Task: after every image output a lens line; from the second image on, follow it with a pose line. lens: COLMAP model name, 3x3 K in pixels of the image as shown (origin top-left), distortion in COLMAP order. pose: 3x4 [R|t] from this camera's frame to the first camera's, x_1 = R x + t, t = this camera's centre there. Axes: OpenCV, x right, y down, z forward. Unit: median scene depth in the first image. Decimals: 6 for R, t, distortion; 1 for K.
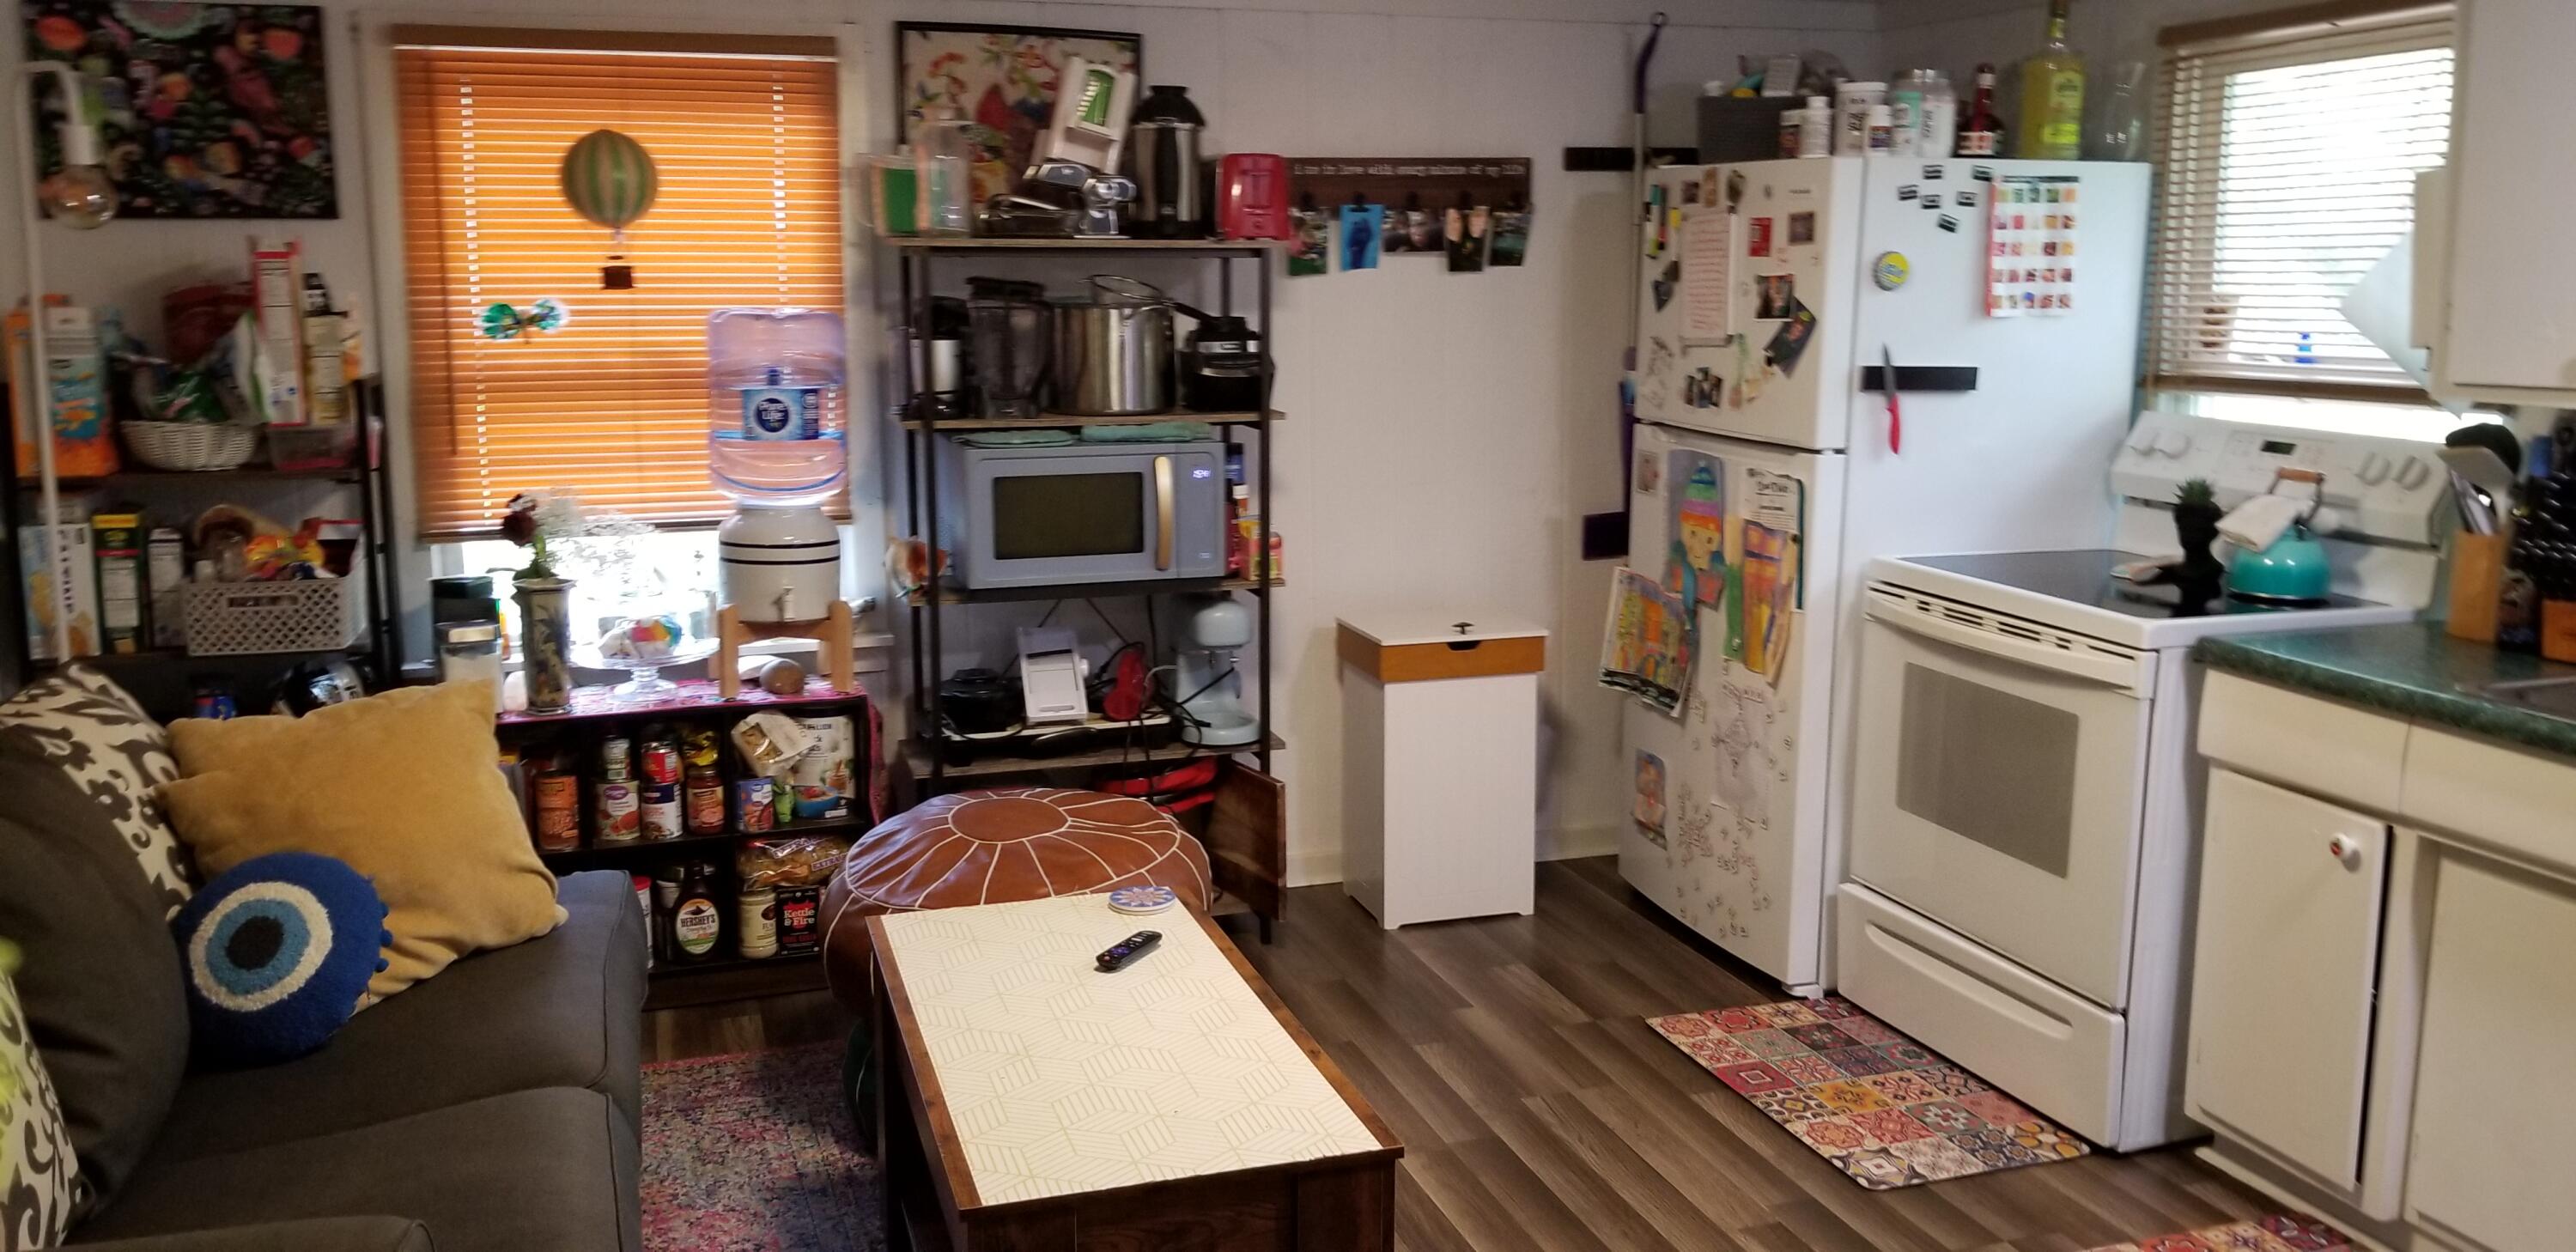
lens RADIAL K [[2133.0, 0, 1284.4], [0, 2133.0, 585.5], [0, 0, 1]] dist [0.103495, -0.191607]
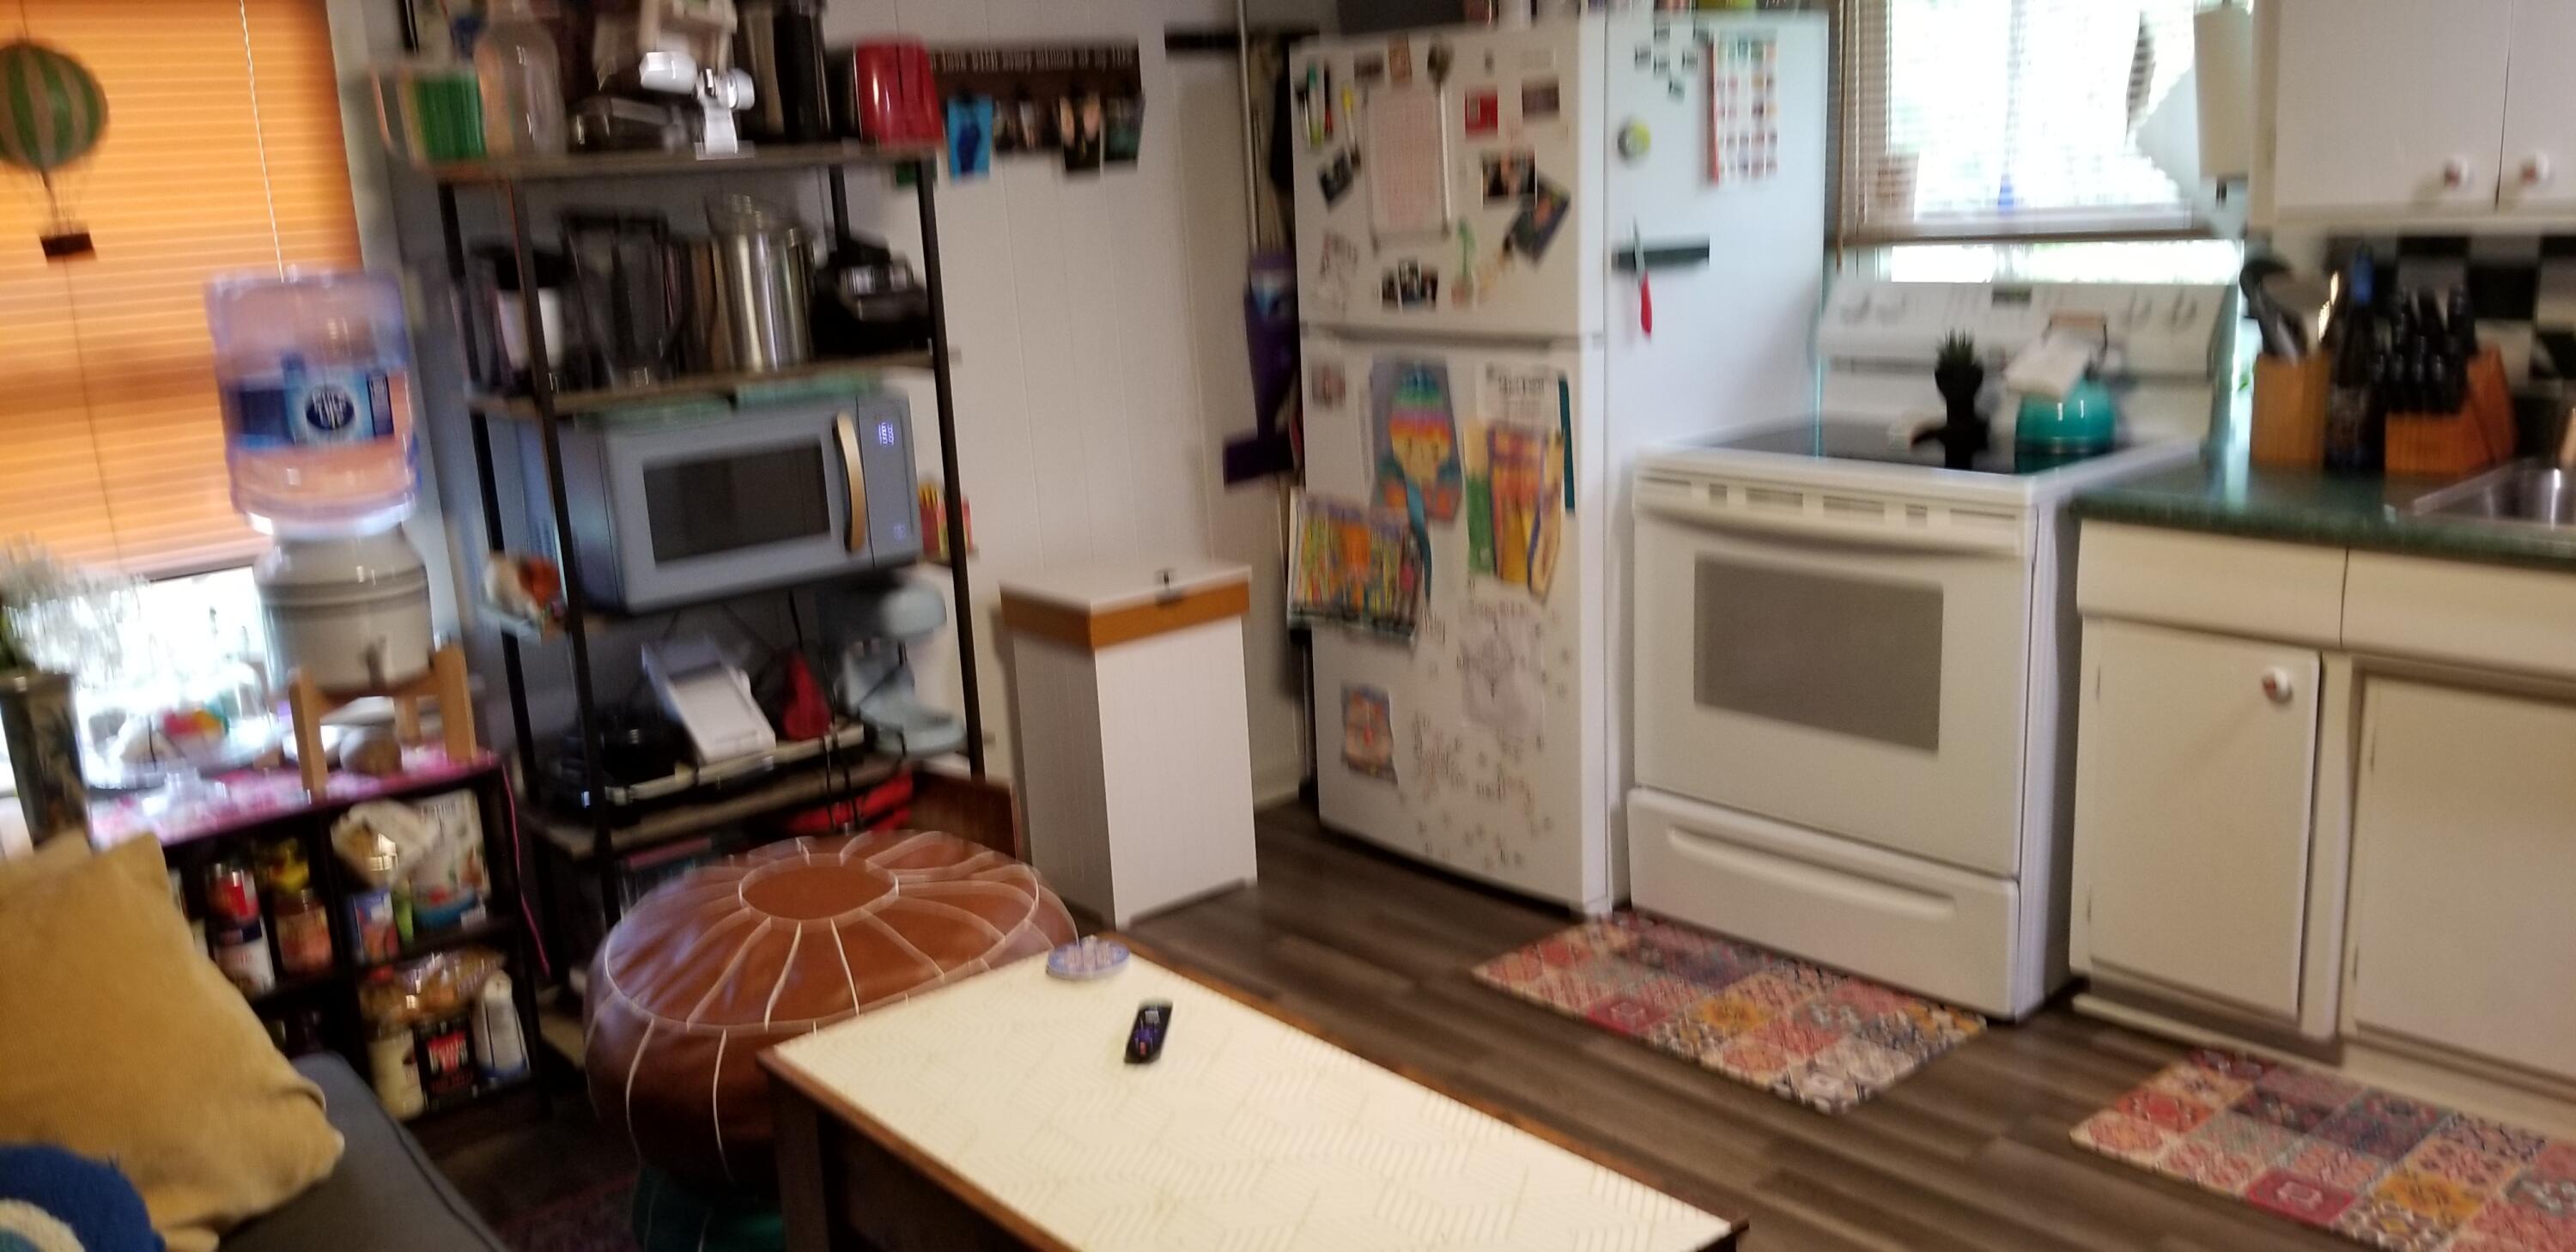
lens RADIAL K [[2087.0, 0, 1254.8], [0, 2087.0, 633.7], [0, 0, 1]] dist [0.089847, -0.188013]
pose [[0.922605, -0.135892, 0.361016, -0.218600], [0.114369, 0.990176, 0.080439, -0.025333], [-0.368401, -0.032924, 0.929084, 0.195938]]
